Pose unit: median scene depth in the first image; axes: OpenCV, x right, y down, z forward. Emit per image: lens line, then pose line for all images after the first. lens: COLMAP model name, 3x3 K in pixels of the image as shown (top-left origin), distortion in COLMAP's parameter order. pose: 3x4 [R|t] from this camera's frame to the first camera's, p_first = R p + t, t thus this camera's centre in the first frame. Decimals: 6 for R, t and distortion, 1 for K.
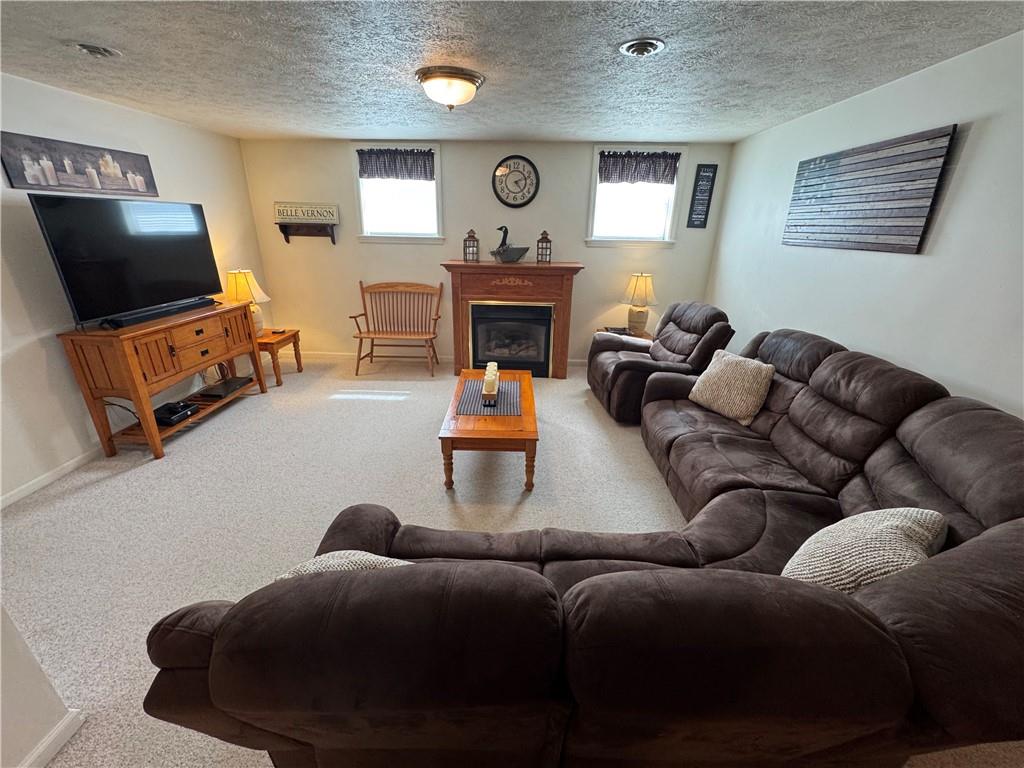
lens RADIAL K [[410.0, 0, 507.1], [0, 410.0, 384.7], [0, 0, 1]] dist [-0.001694, 0.000152]
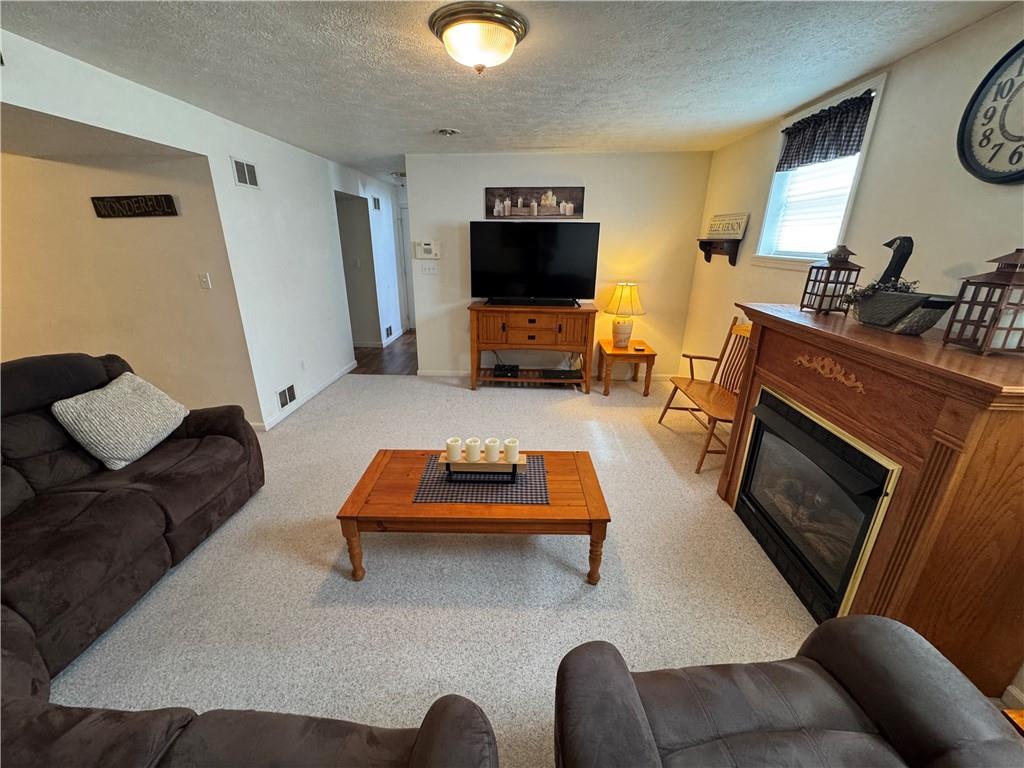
lens RADIAL K [[410.0, 0, 513.1], [0, 410.0, 380.4], [0, 0, 1]] dist [-0.001694, 0.000152]
pose [[0.002806, 0.310464, -0.950581, 0.406724], [-0.375285, 0.881432, 0.286772, -0.239683], [0.926905, 0.355934, 0.118986, 0.660816]]
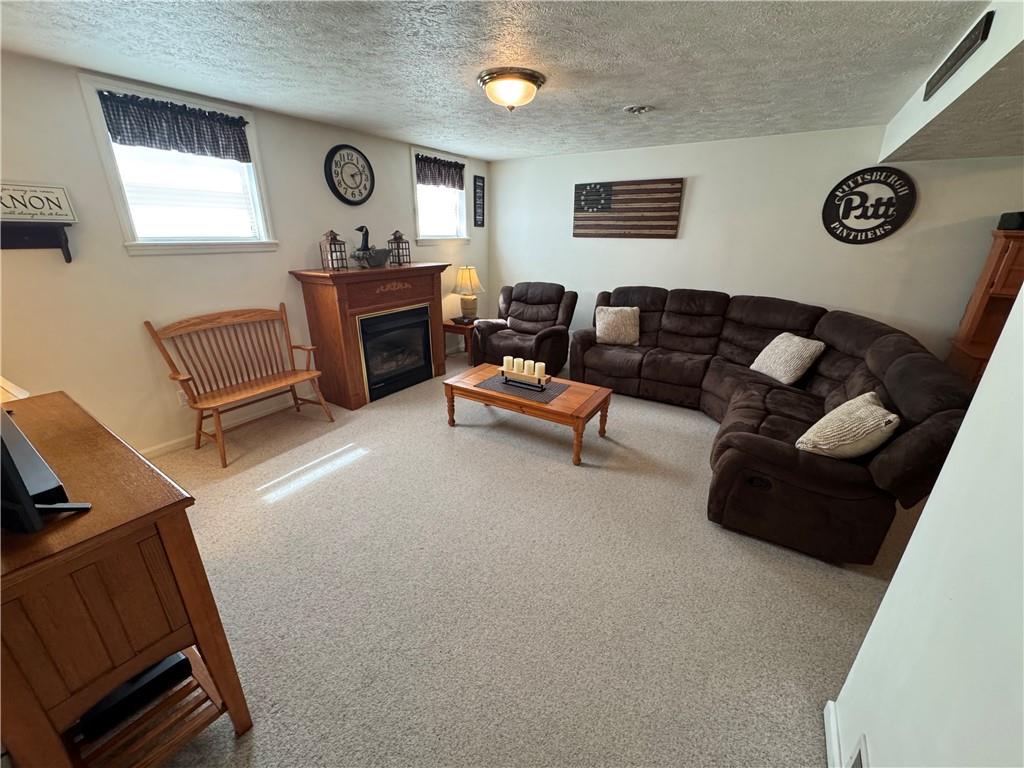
lens RADIAL K [[410.0, 0, 512.5], [0, 410.0, 384.2], [0, 0, 1]] dist [-0.001694, 0.000152]
pose [[0.511715, -0.312924, 0.800142, -0.654434], [0.311576, 0.935503, 0.166599, -0.117174], [-0.800667, 0.164054, 0.576210, 0.295278]]
